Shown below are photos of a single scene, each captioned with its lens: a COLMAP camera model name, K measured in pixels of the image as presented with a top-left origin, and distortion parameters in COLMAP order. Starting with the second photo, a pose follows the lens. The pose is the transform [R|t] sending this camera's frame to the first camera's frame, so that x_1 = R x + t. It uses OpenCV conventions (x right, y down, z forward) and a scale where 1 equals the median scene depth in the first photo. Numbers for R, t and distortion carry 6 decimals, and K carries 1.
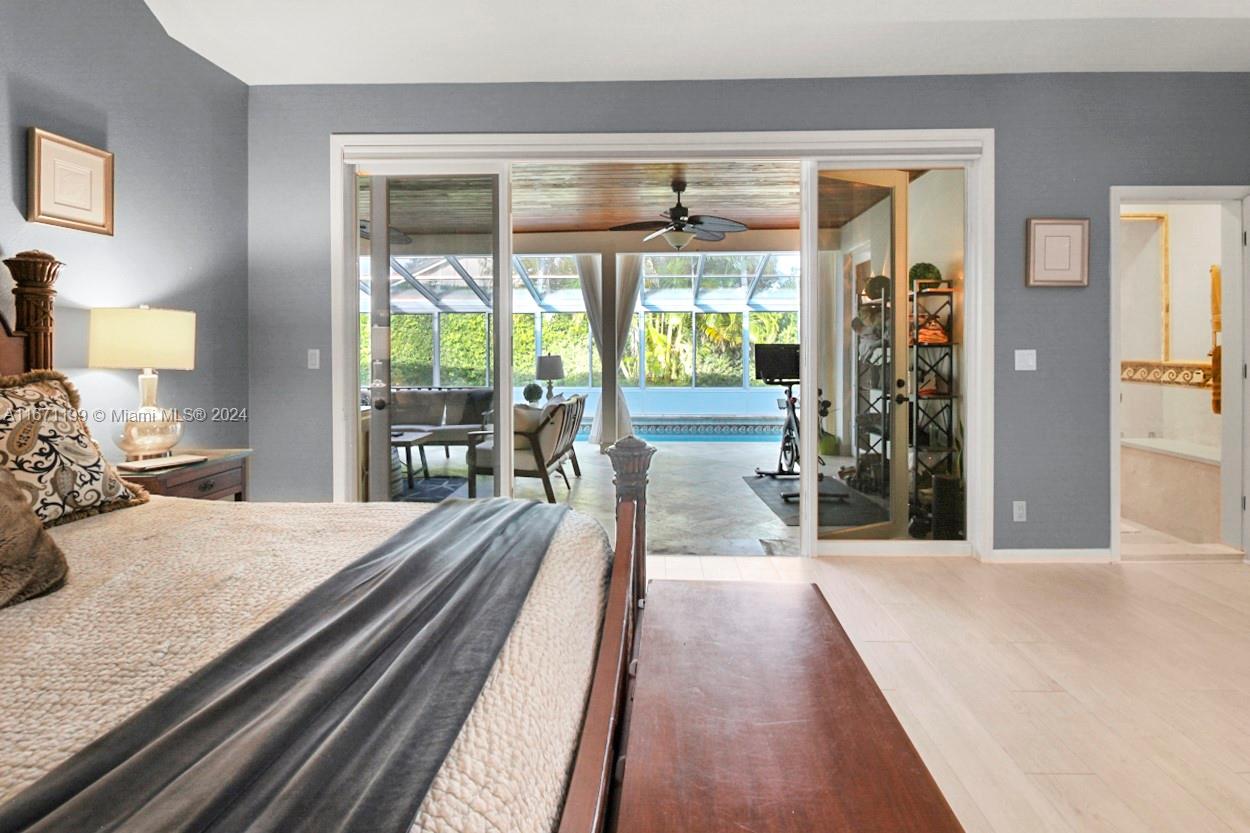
lens RADIAL K [[650.3, 0, 662.1], [0, 650.3, 348.7], [0, 0, 1]] dist [0.018187, -0.000917]
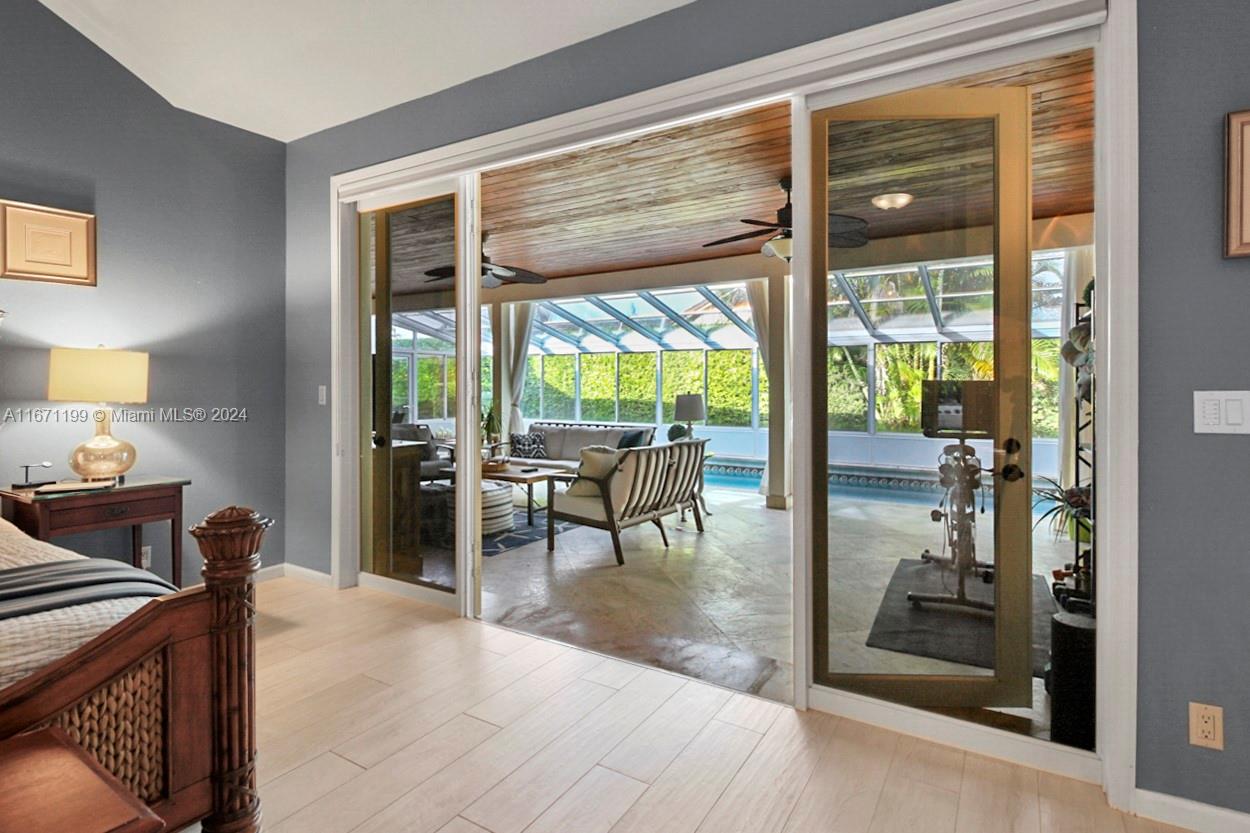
lens RADIAL K [[650.3, 0, 615.3], [0, 650.3, 385.6], [0, 0, 1]] dist [0.018187, -0.000917]
pose [[0.862974, 0.003278, -0.505237, 0.389400], [-0.004287, 0.999990, -0.000834, 0.000046], [0.505230, 0.002886, 0.862980, 0.334773]]
